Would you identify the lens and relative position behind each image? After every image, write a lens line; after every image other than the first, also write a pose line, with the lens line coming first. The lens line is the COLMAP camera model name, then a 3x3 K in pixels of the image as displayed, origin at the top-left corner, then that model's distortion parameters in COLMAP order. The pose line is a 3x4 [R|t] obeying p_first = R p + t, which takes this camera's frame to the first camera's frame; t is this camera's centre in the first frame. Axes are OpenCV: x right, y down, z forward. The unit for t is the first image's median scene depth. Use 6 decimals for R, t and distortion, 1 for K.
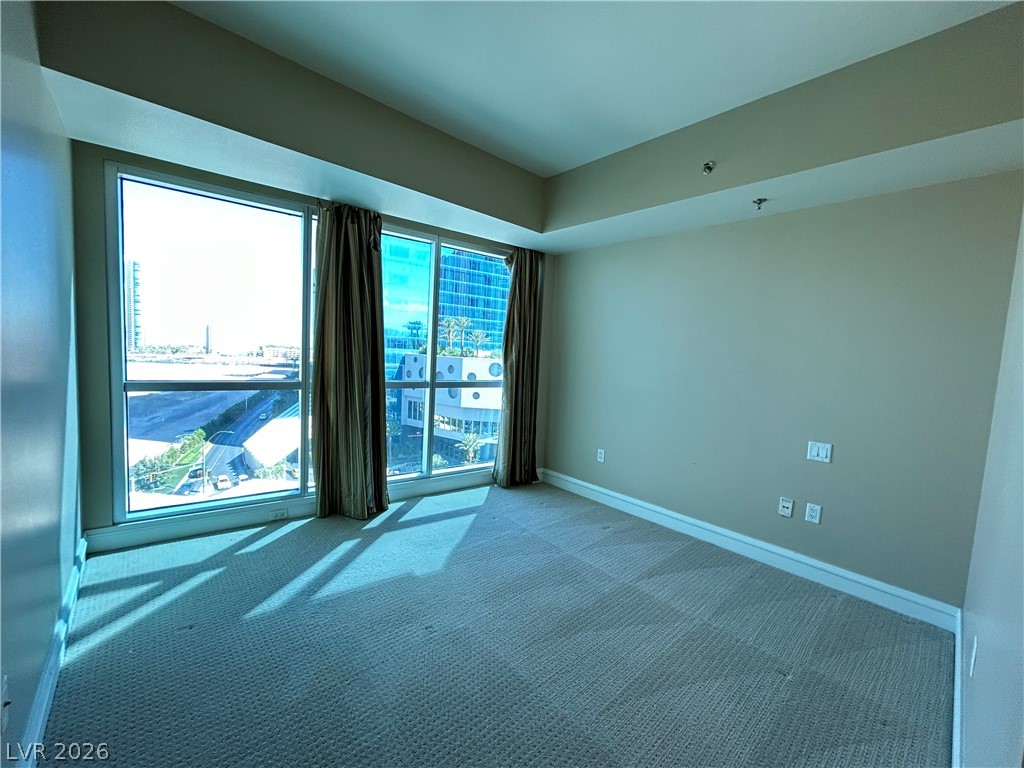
lens RADIAL K [[413.5, 0, 513.8], [0, 413.5, 385.2], [0, 0, 1]] dist [0.000123, 0.000393]
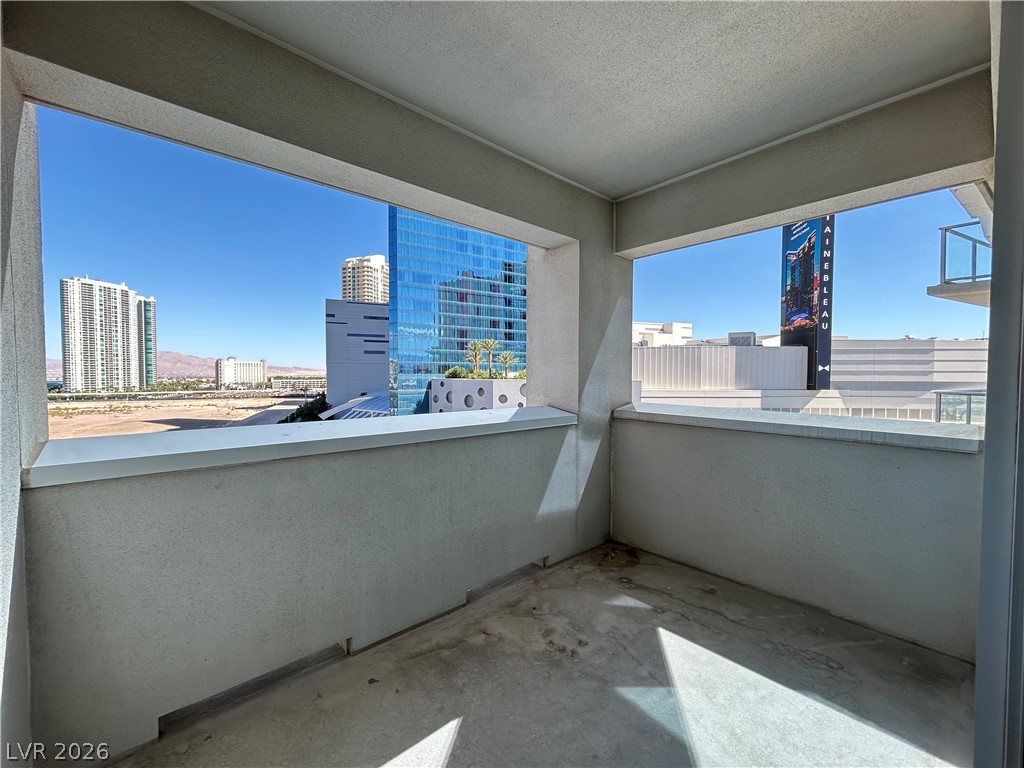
lens RADIAL K [[413.5, 0, 513.8], [0, 413.5, 384.3], [0, 0, 1]] dist [0.000123, 0.000393]
pose [[0.998757, -0.048999, -0.009129, -0.055273], [0.048491, 0.997606, -0.049307, -0.003639], [0.011524, 0.048803, 0.998742, 0.005420]]
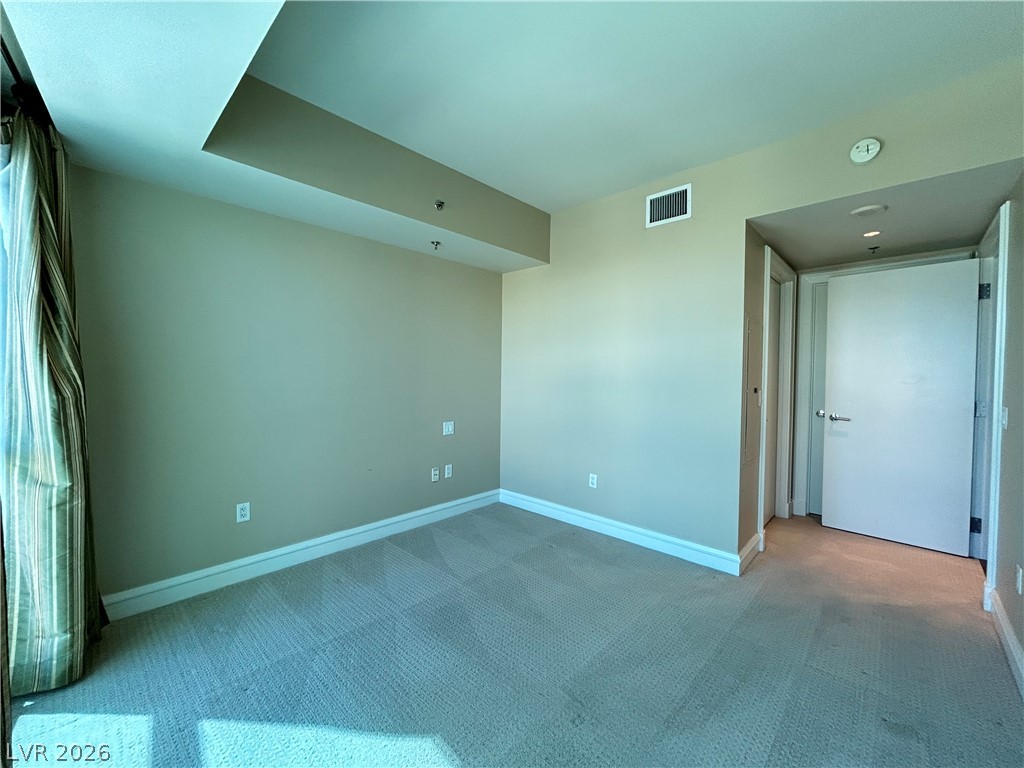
lens RADIAL K [[413.5, 0, 509.5], [0, 413.5, 384.0], [0, 0, 1]] dist [0.000123, 0.000393]
pose [[-0.076628, -0.074964, 0.994238, -0.388616], [0.068793, 0.994396, 0.080278, -0.051895], [-0.994684, 0.074548, -0.071041, 0.476729]]
